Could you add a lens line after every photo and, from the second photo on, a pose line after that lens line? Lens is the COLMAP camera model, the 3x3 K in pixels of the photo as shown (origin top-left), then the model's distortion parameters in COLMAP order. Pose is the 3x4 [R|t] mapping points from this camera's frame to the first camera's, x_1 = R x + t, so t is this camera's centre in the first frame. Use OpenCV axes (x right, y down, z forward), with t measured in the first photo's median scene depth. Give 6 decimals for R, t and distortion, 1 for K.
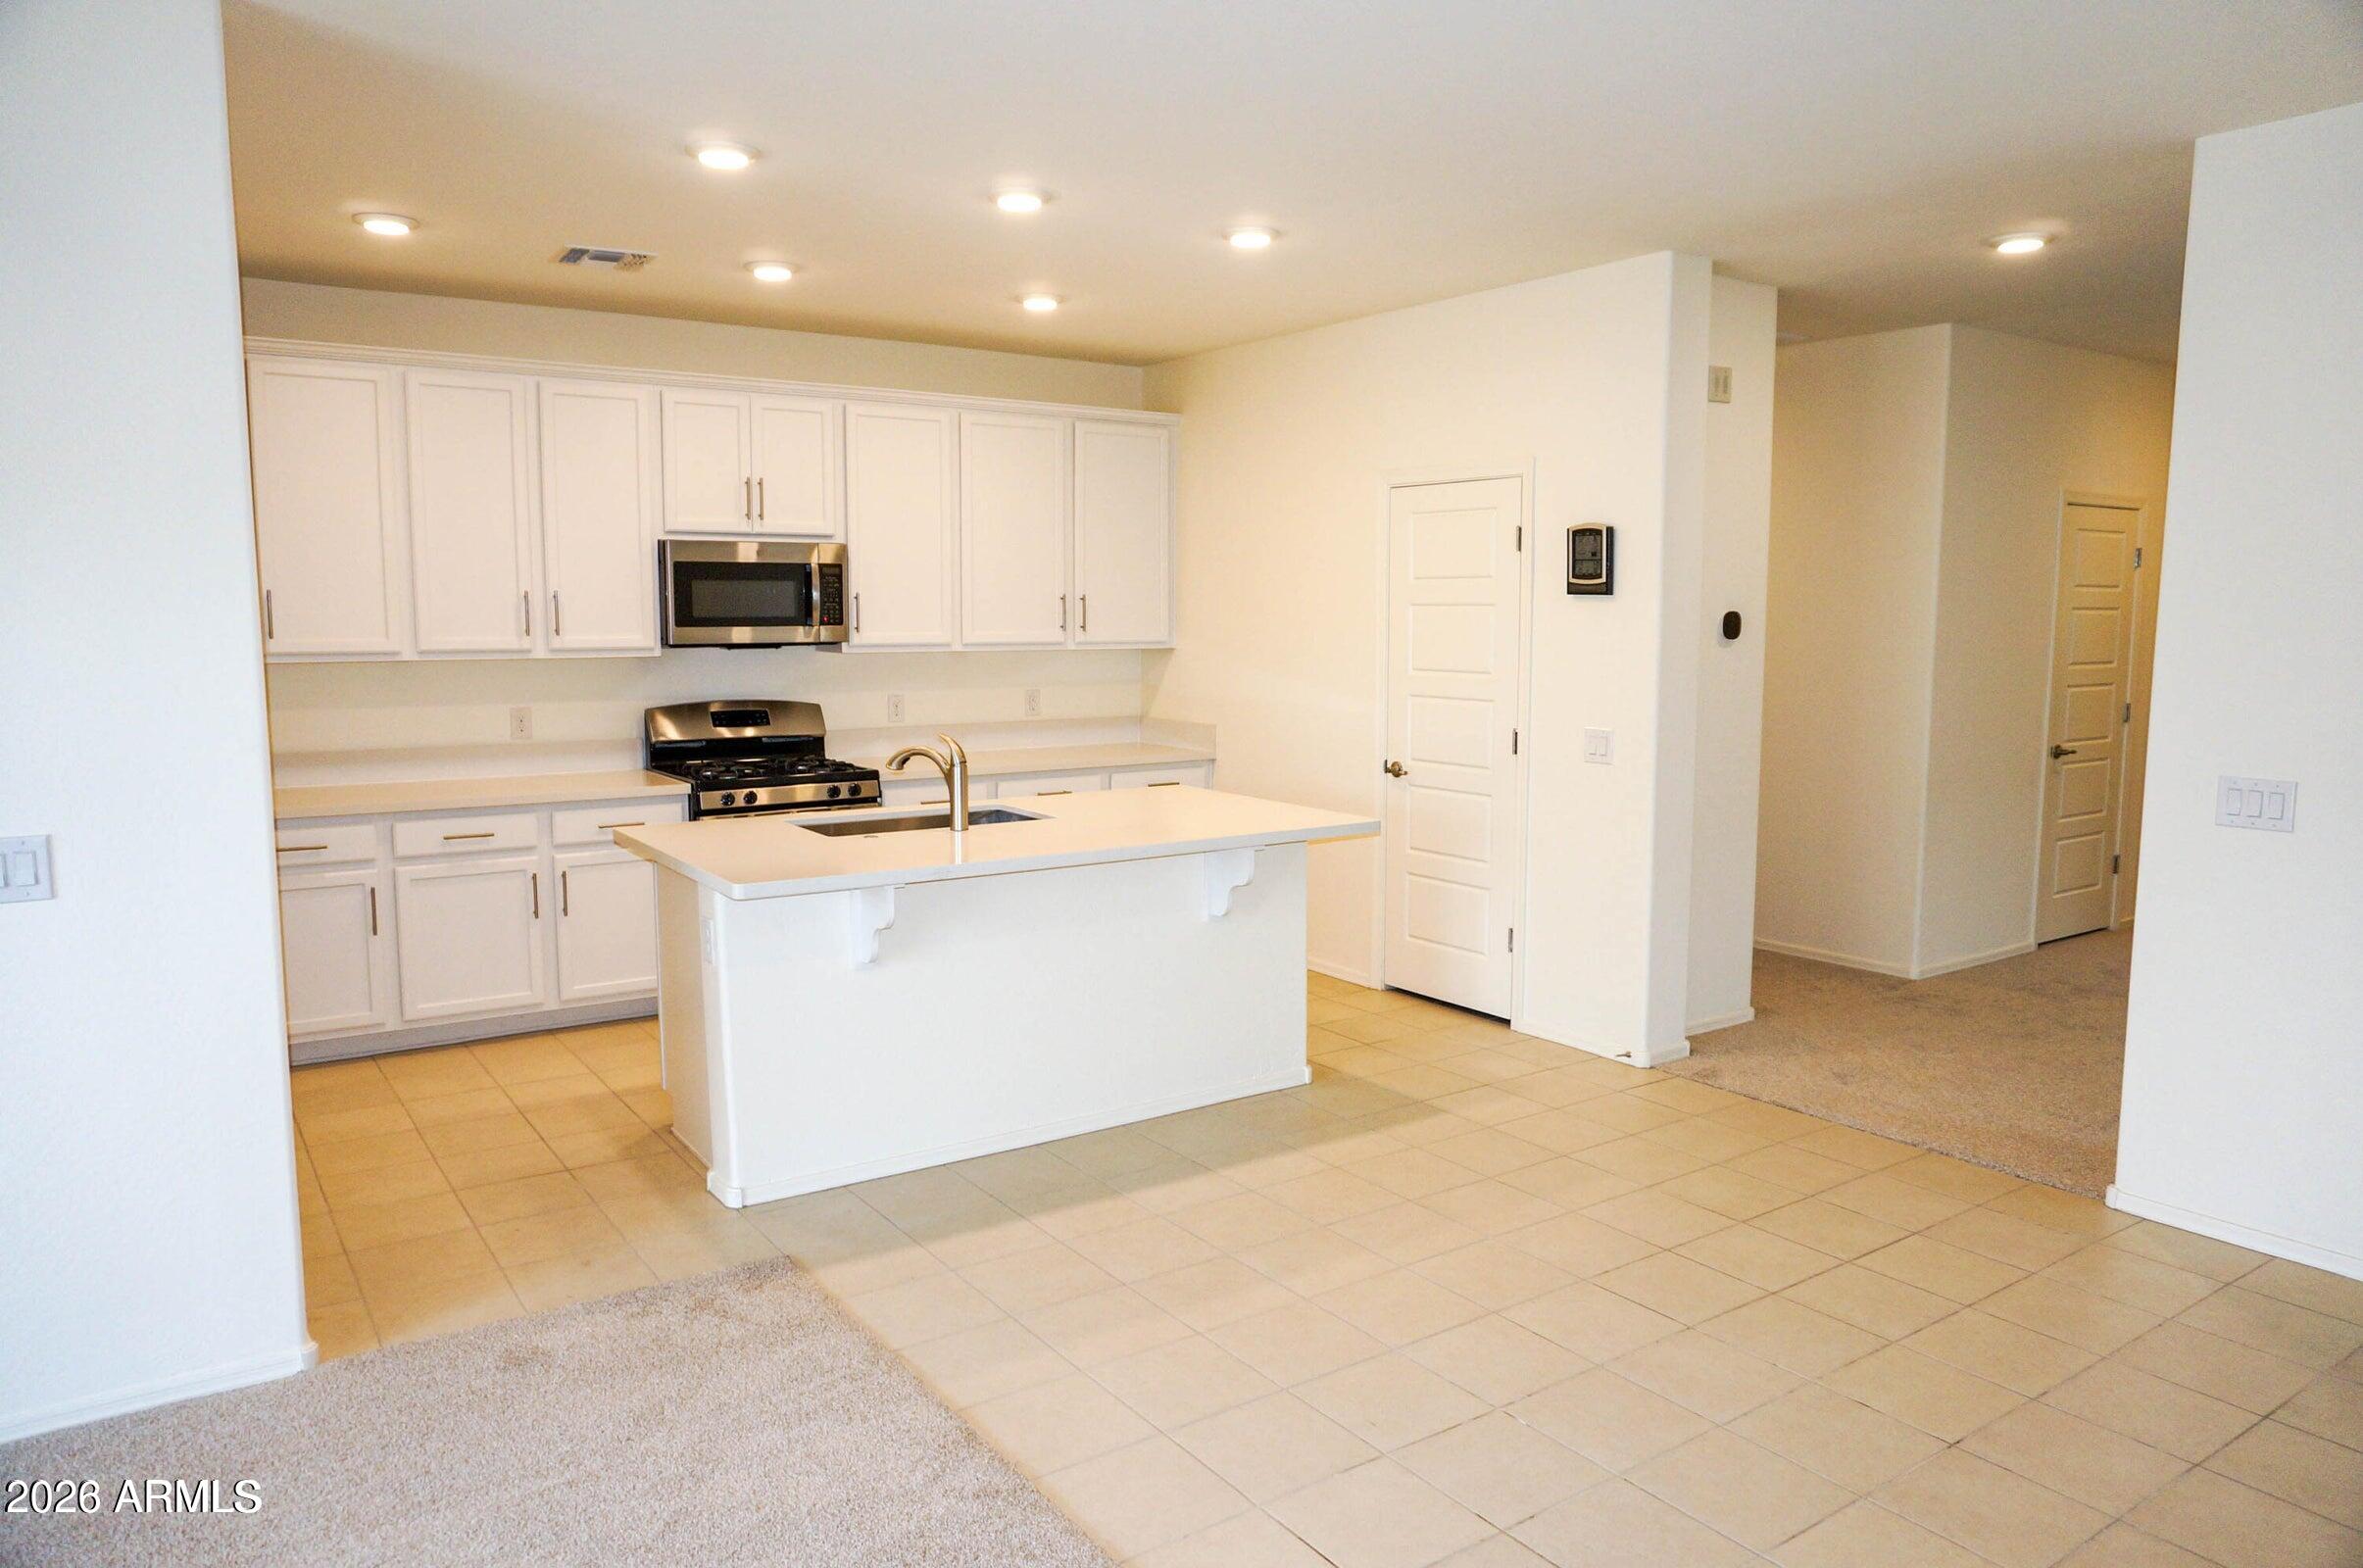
lens RADIAL K [[1579.4, 0, 1219.7], [0, 1579.4, 771.0], [0, 0, 1]] dist [-0.045074, 0.030419]
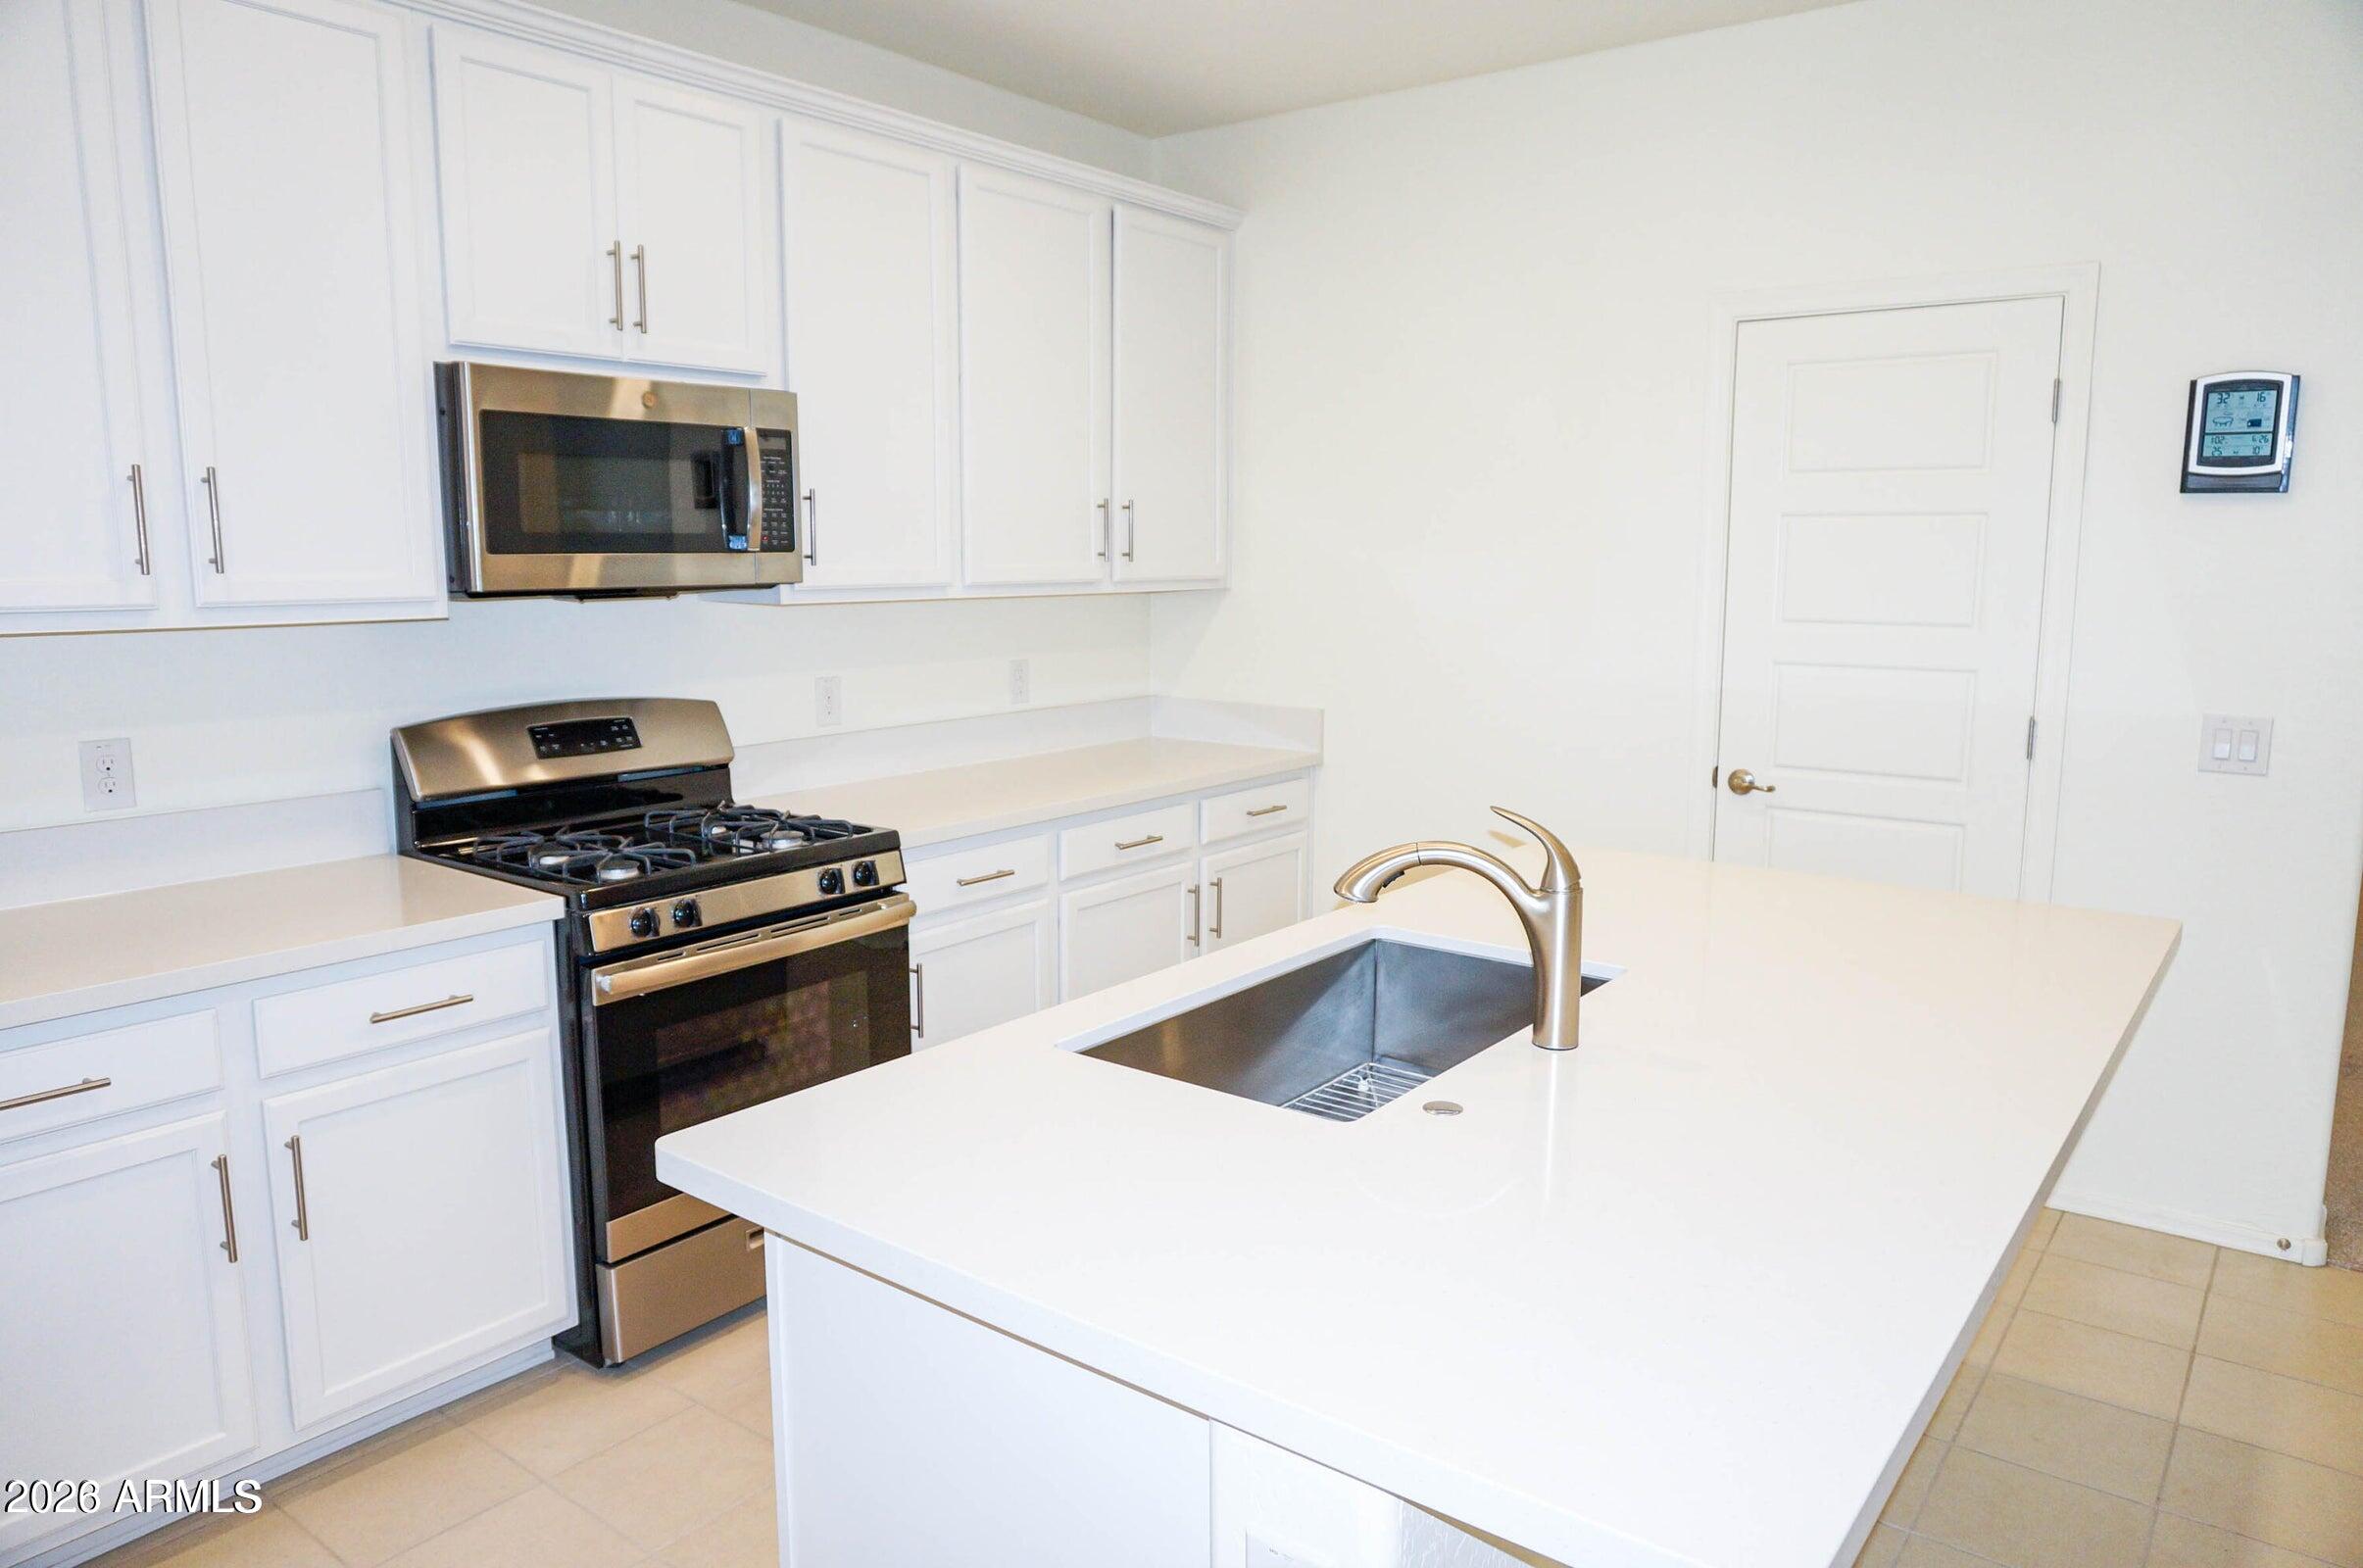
lens RADIAL K [[1579.4, 0, 1227.5], [0, 1579.4, 778.1], [0, 0, 1]] dist [-0.045074, 0.030419]
pose [[0.954022, -0.045619, 0.296246, -0.272059], [0.032775, 0.998301, 0.048184, -0.039942], [-0.297940, -0.036259, 0.953896, 0.483242]]
